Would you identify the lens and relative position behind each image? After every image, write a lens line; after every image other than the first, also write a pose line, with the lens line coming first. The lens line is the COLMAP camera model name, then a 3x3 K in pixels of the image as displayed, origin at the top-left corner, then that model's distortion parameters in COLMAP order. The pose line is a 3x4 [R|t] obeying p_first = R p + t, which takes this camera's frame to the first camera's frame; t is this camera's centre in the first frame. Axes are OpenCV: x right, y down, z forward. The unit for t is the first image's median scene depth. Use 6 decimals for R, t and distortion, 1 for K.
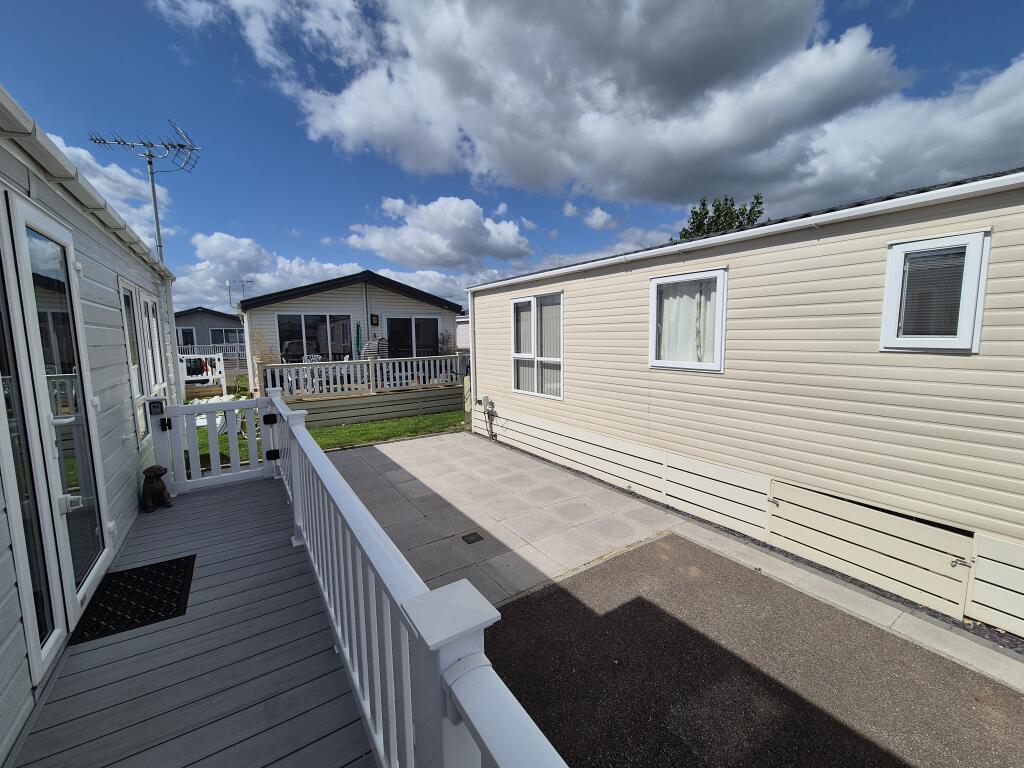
lens RADIAL K [[416.6, 0, 507.5], [0, 416.6, 380.7], [0, 0, 1]] dist [-0.003956, 0.000639]
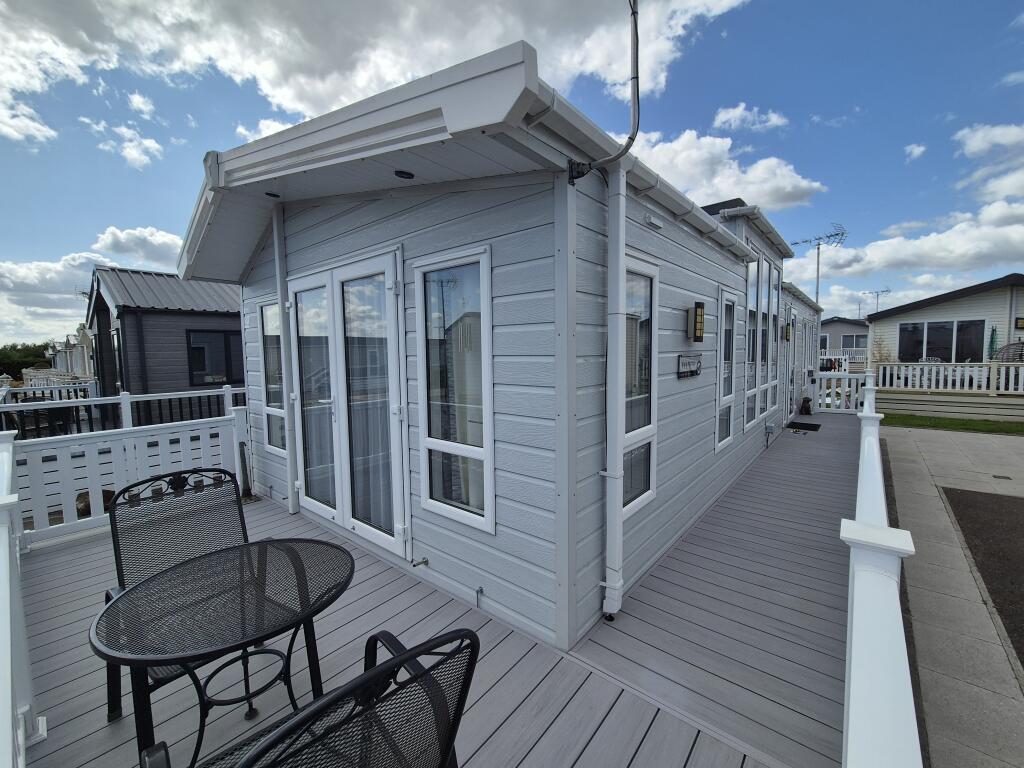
lens RADIAL K [[416.6, 0, 514.8], [0, 416.6, 378.4], [0, 0, 1]] dist [-0.003956, 0.000639]
pose [[0.281937, 0.078281, -0.956234, 0.287975], [-0.092694, 0.994226, 0.054061, 0.035620], [0.954945, 0.073396, 0.287565, -0.391446]]
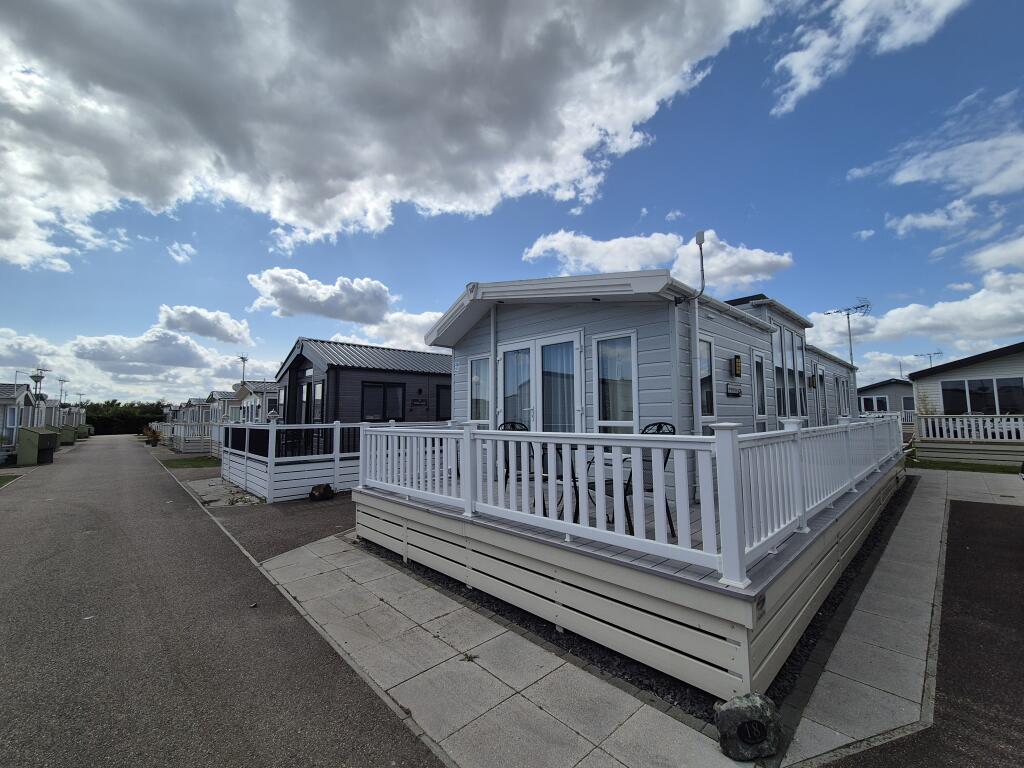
lens RADIAL K [[416.6, 0, 511.1], [0, 416.6, 381.8], [0, 0, 1]] dist [-0.003956, 0.000639]
pose [[0.172148, -0.062470, -0.983088, 0.487812], [-0.104244, 0.991228, -0.081241, 0.086737], [0.979540, 0.116466, 0.164126, -0.536864]]
